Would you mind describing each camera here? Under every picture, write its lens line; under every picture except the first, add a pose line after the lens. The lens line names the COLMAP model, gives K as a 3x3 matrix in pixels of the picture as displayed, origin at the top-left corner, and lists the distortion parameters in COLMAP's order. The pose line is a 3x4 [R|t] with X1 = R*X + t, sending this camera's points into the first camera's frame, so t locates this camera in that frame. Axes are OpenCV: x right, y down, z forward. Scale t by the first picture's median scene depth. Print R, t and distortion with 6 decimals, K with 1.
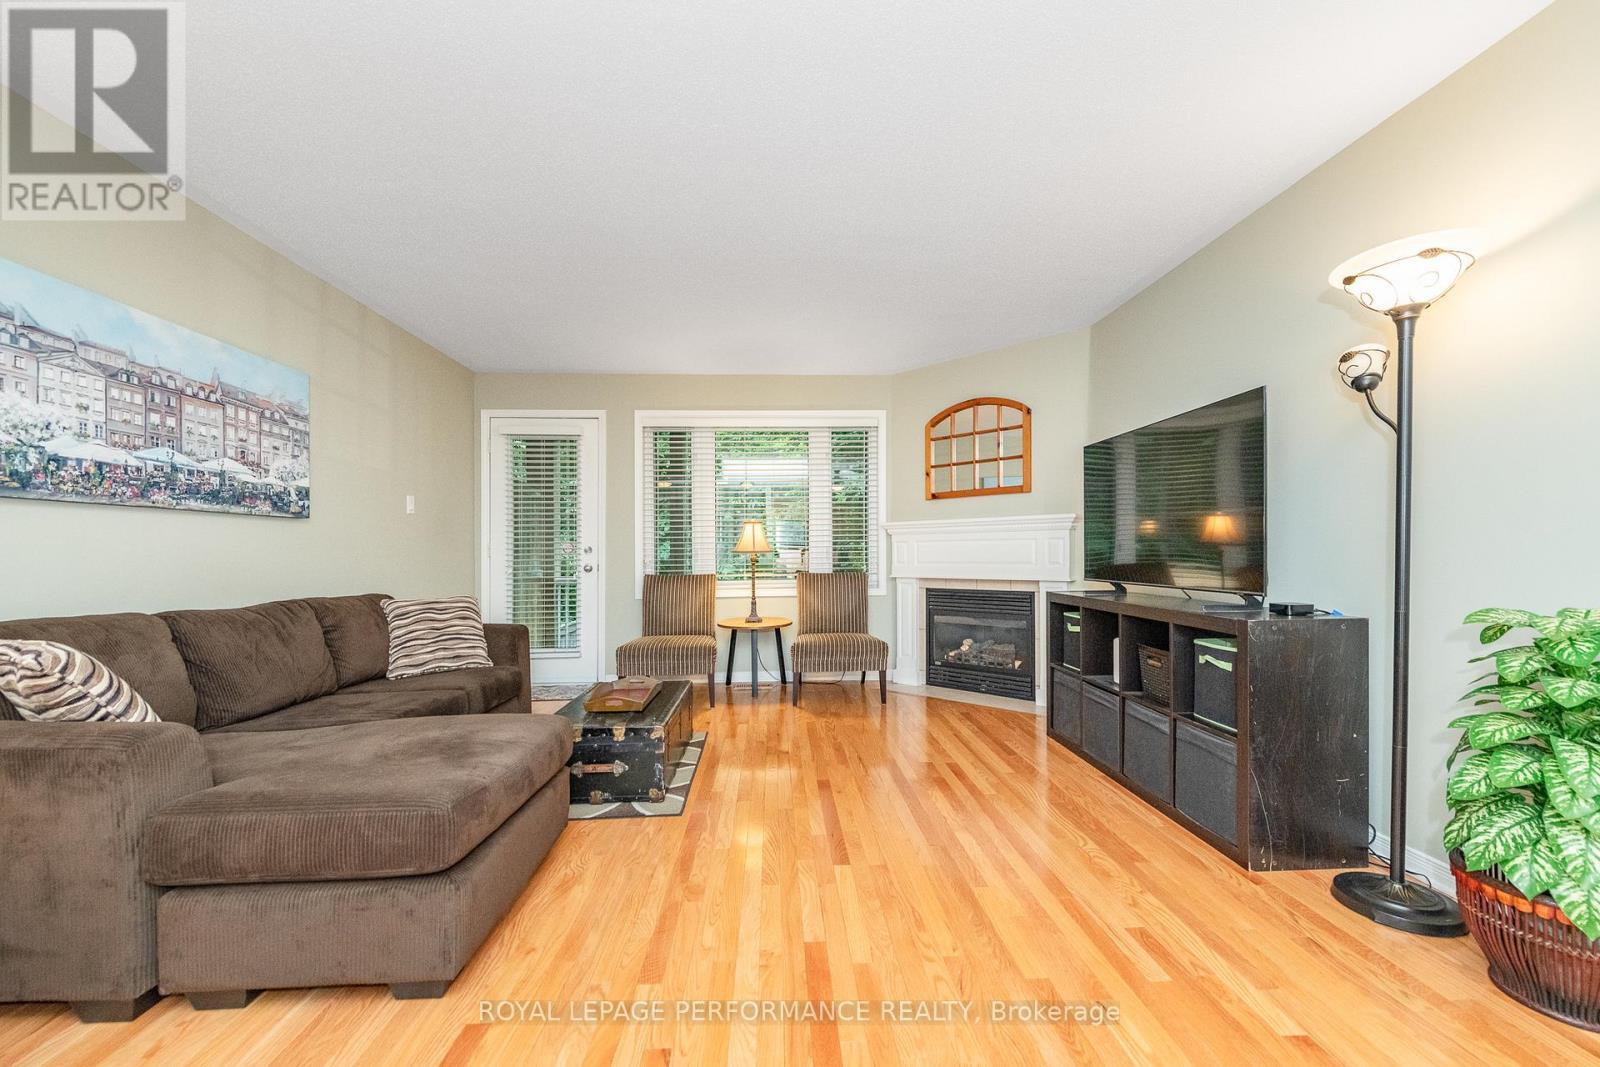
lens RADIAL K [[640.3, 0, 813.2], [0, 640.3, 562.8], [0, 0, 1]] dist [0.012351, -0.004593]
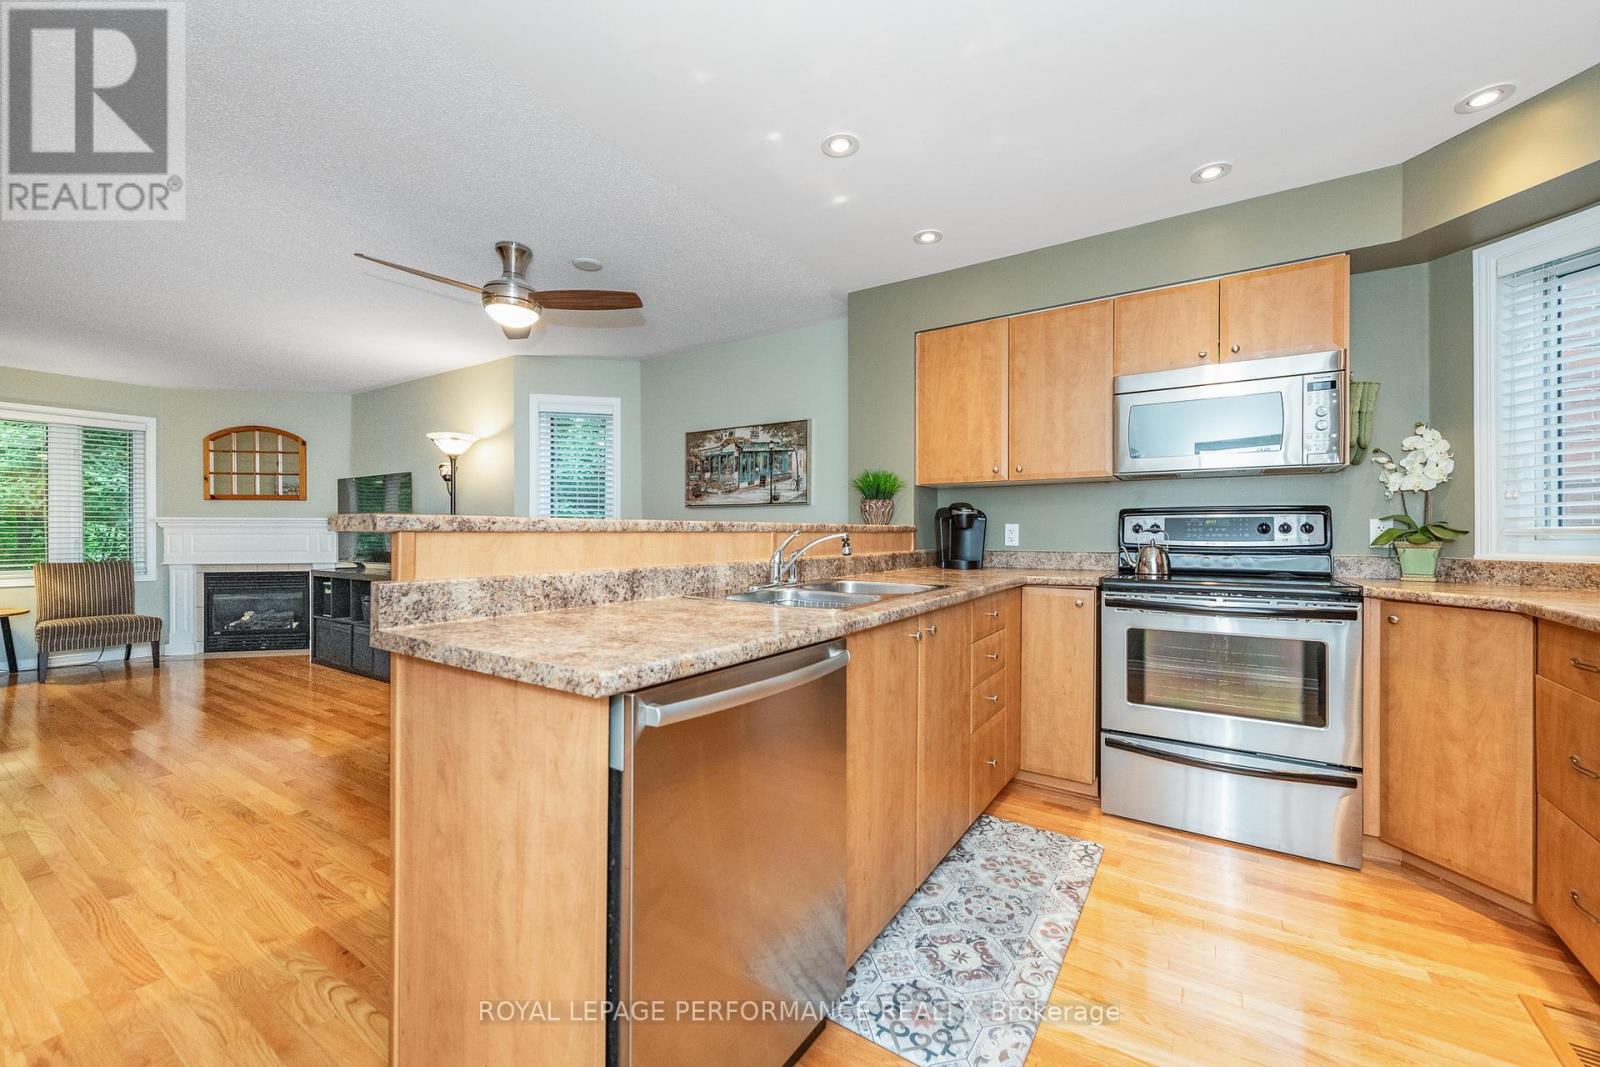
lens RADIAL K [[632.0, 0, 810.4], [0, 632.0, 536.9], [0, 0, 1]] dist [0.007076, -0.001370]
pose [[0.593050, 0.002052, 0.805163, -0.219316], [0.007955, 0.999933, -0.008408, -0.017617], [-0.805126, 0.011392, 0.592994, -1.255738]]
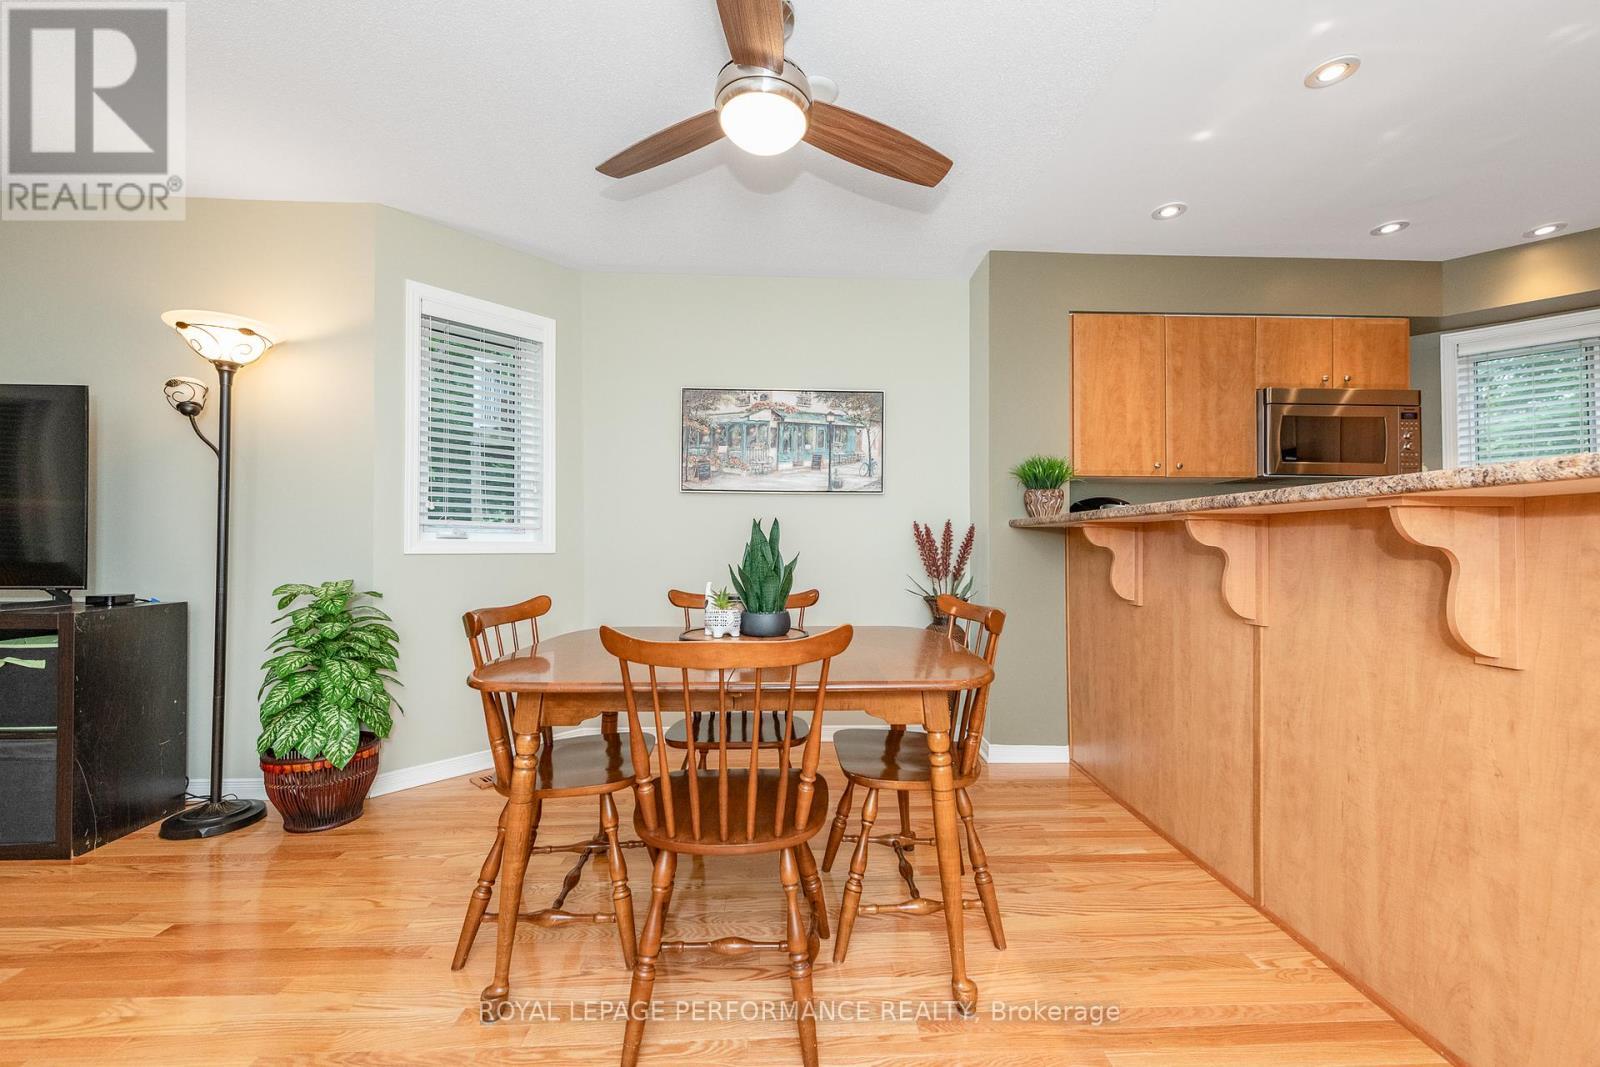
lens RADIAL K [[640.3, 0, 804.7], [0, 640.3, 538.0], [0, 0, 1]] dist [0.012351, -0.004593]
pose [[0.021093, 0.022452, 0.999525, -0.271112], [0.011875, 0.999672, -0.022706, 0.006421], [-0.999707, 0.012348, 0.020819, -0.153256]]
